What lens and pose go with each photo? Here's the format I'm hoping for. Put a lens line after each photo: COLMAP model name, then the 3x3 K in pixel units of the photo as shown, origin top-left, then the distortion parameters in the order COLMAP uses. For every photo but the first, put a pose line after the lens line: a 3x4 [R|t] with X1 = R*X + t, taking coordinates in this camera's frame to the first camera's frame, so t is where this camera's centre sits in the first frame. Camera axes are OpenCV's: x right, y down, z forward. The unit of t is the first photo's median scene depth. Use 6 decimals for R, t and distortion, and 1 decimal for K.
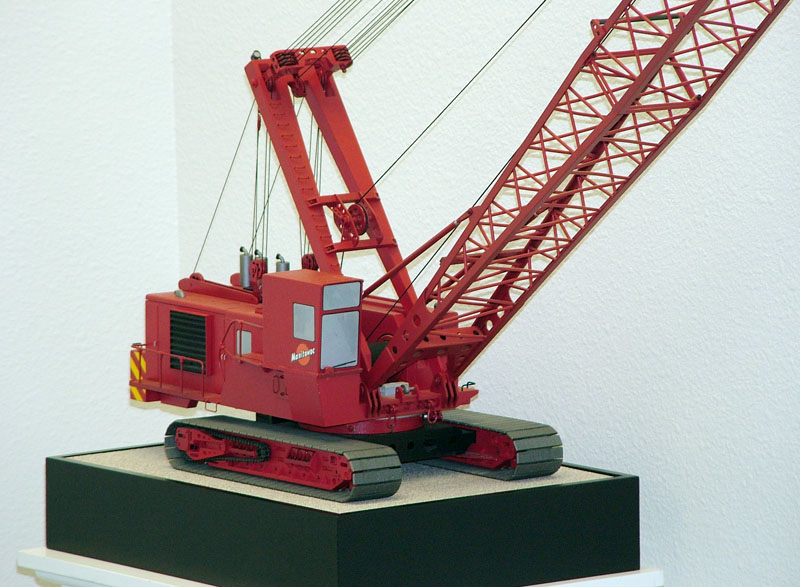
lens RADIAL K [[4722.4, 0, 399.6], [0, 4722.4, 293.7], [0, 0, 1]] dist [0.856024, 0.000000]
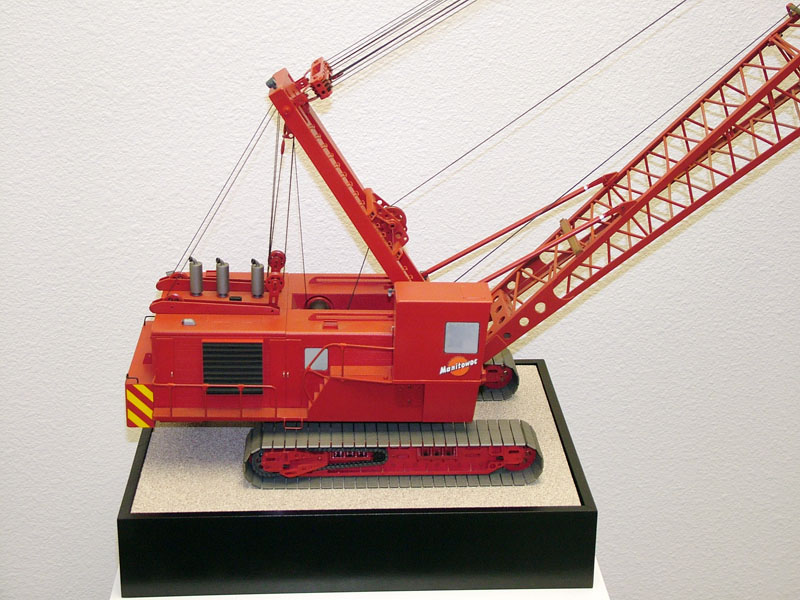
lens RADIAL K [[1363.4, 0, 401.7], [0, 1363.4, 294.9], [0, 0, 1]] dist [0.016406, 0.000000]
pose [[0.567628, -0.293462, 0.769206, -0.255726], [0.078337, 0.949327, 0.304372, -0.095508], [-0.819550, -0.112512, 0.561853, 0.829679]]
